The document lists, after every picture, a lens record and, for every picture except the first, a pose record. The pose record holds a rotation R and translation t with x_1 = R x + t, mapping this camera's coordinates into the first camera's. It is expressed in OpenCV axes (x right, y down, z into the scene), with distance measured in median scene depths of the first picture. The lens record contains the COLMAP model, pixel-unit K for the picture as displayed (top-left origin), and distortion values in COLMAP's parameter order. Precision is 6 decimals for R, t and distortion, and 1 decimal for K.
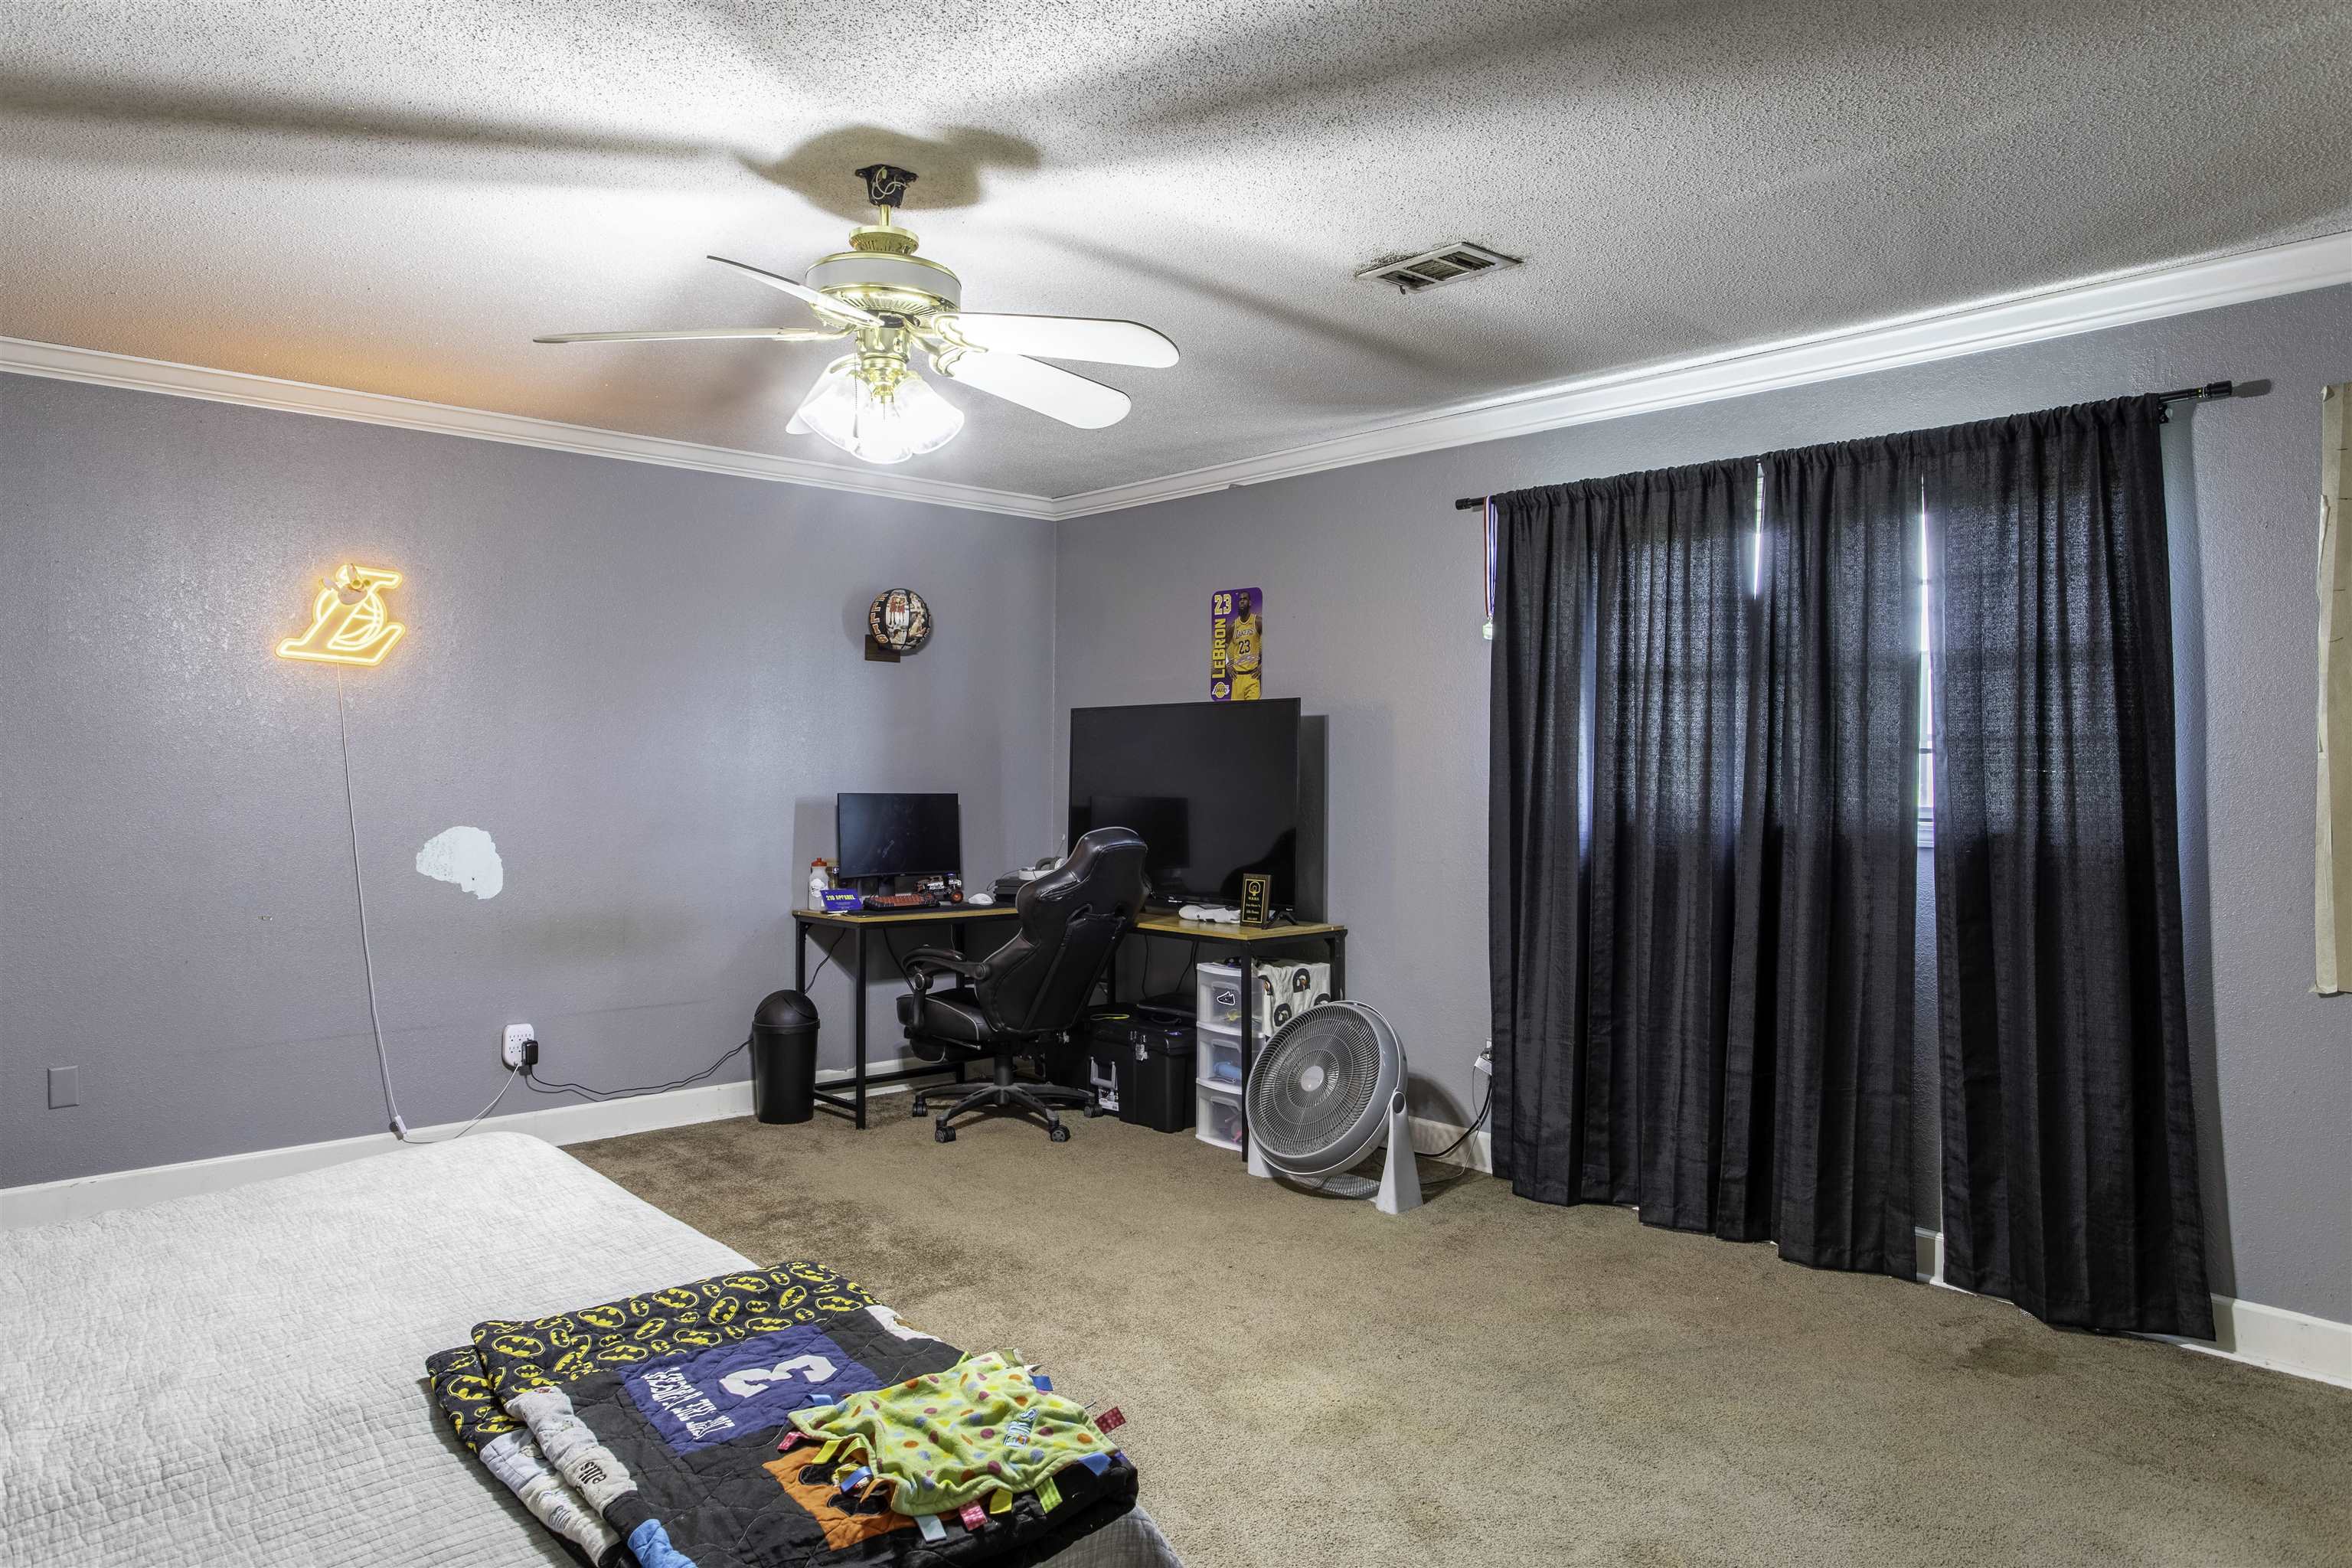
lens RADIAL K [[1559.4, 0, 1176.0], [0, 1559.4, 784.0], [0, 0, 1]] dist [-0.001253, -0.000329]
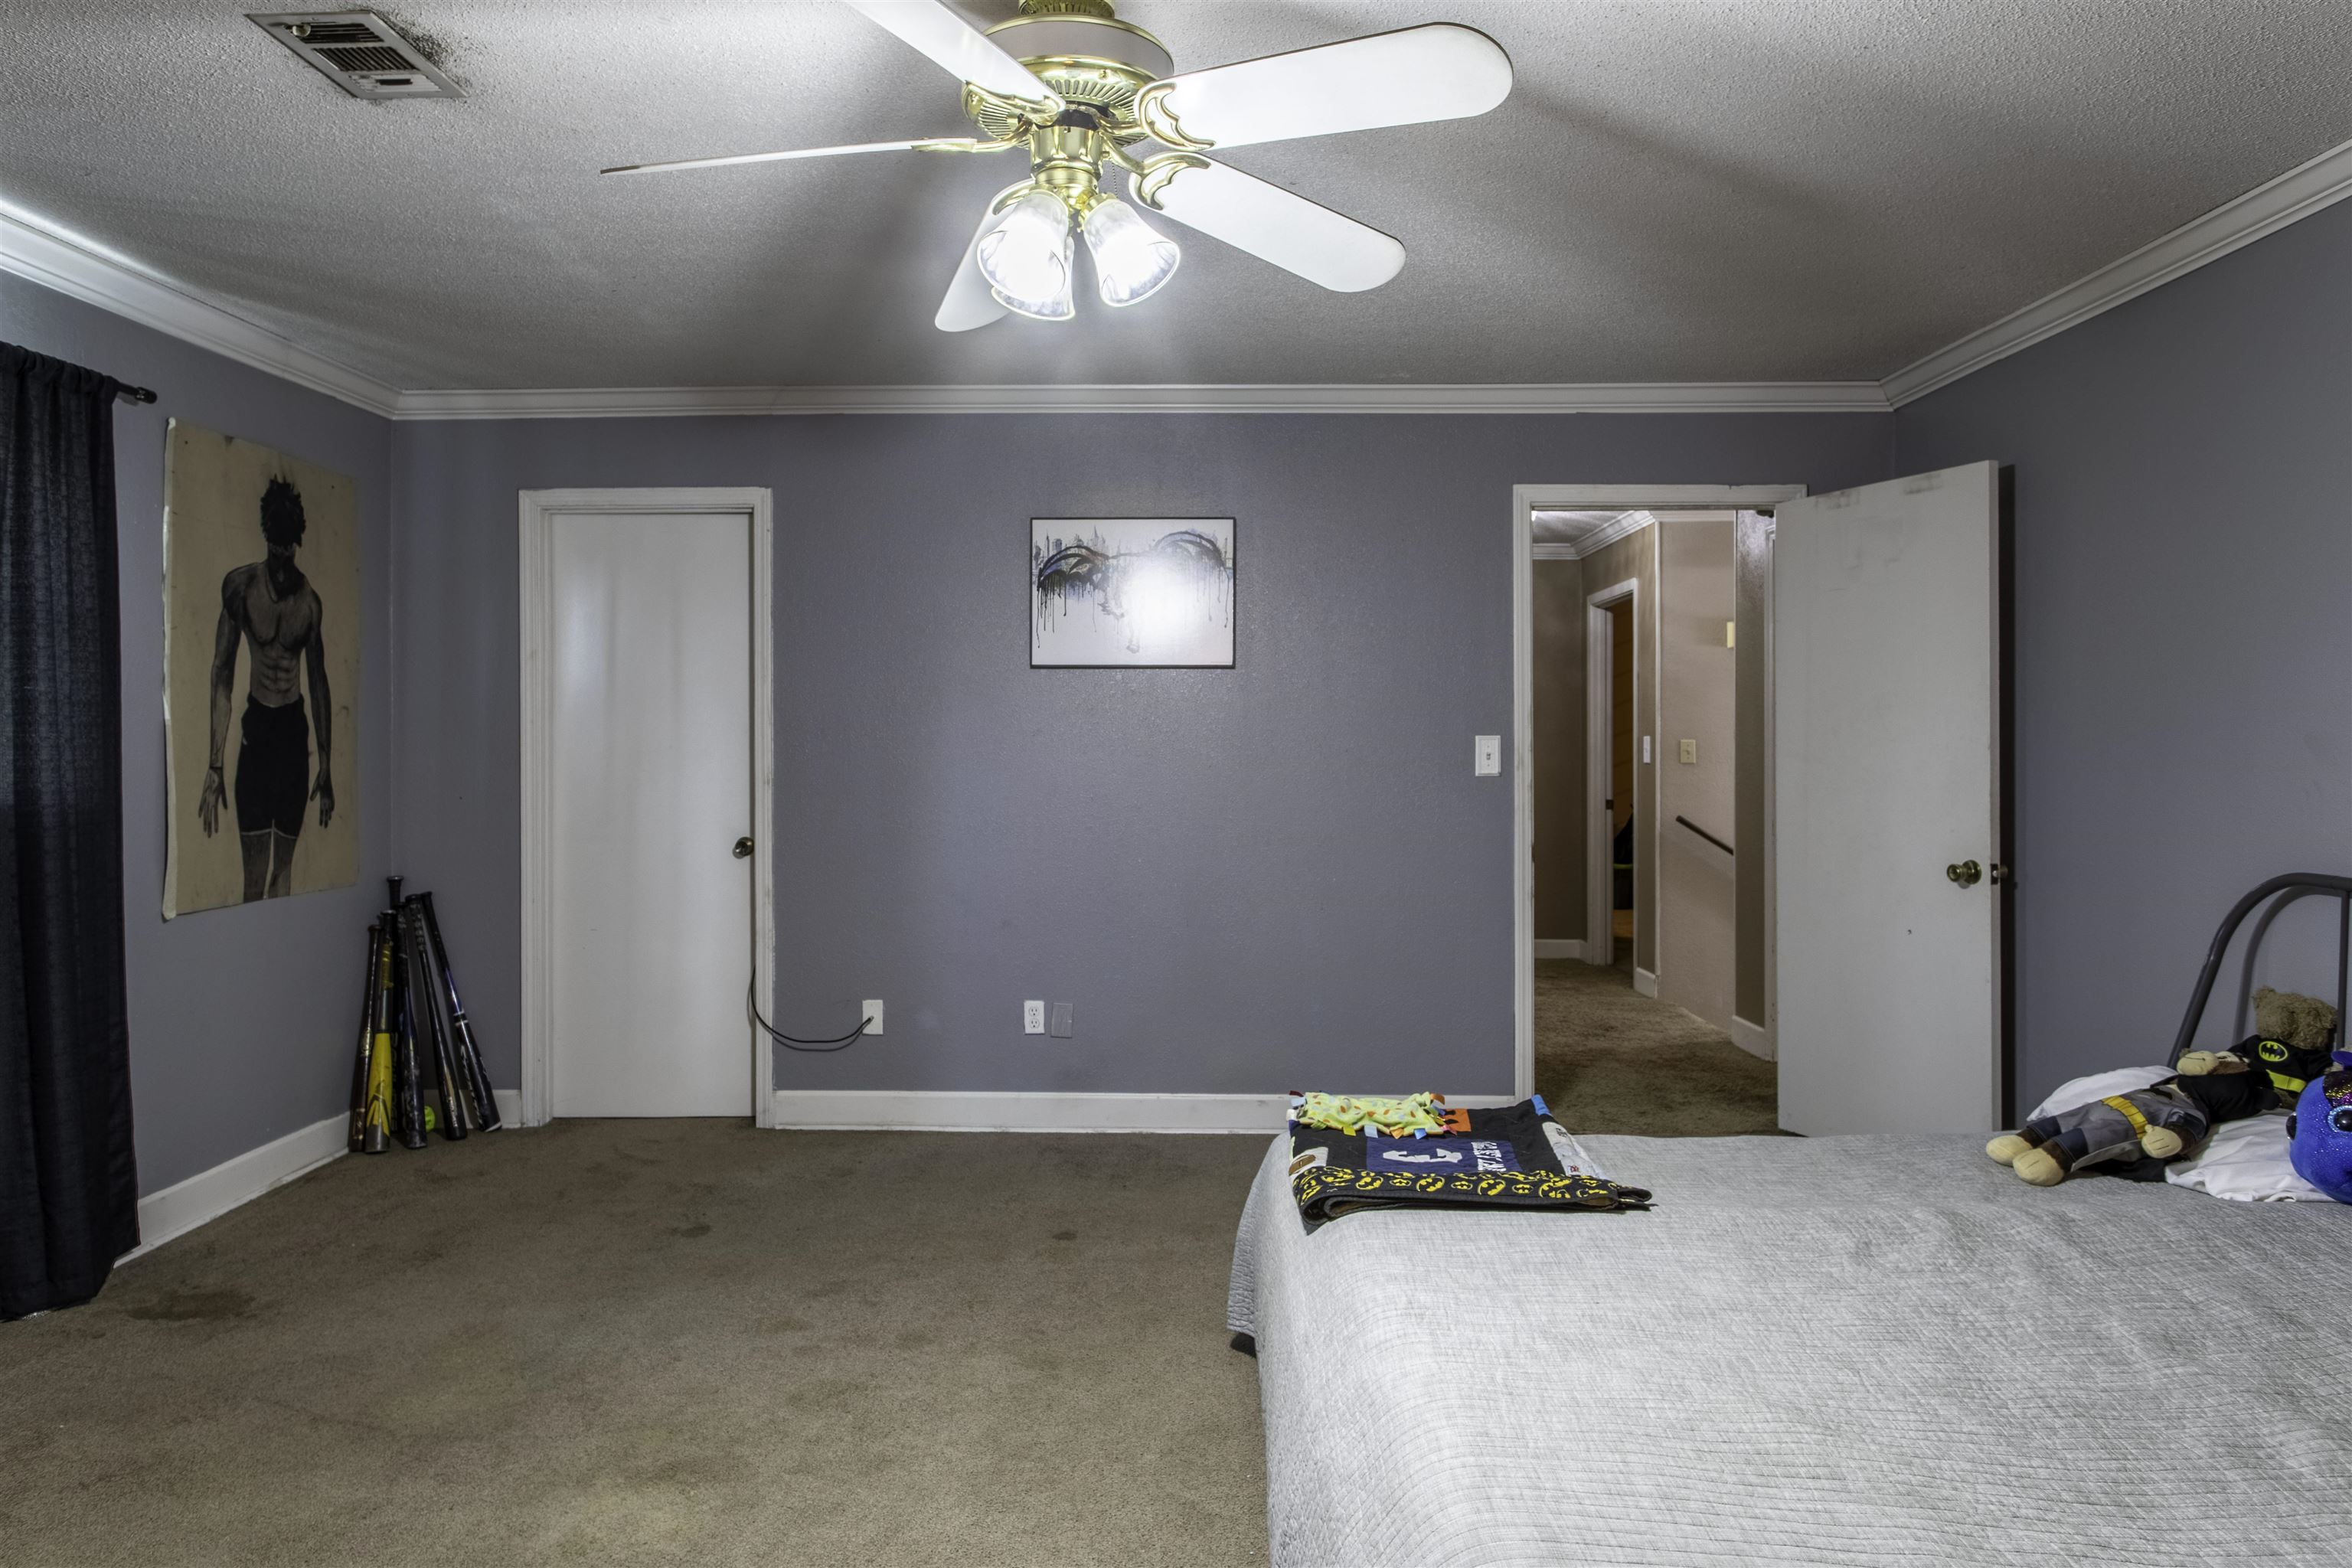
lens RADIAL K [[1517.6, 0, 1170.6], [0, 1517.6, 736.0], [0, 0, 1]] dist [-0.000361, -0.000077]
pose [[-0.743359, -0.006287, 0.668863, -0.614000], [-0.001184, 0.999967, 0.008084, -0.016216], [-0.668892, 0.005217, -0.743341, 1.316375]]
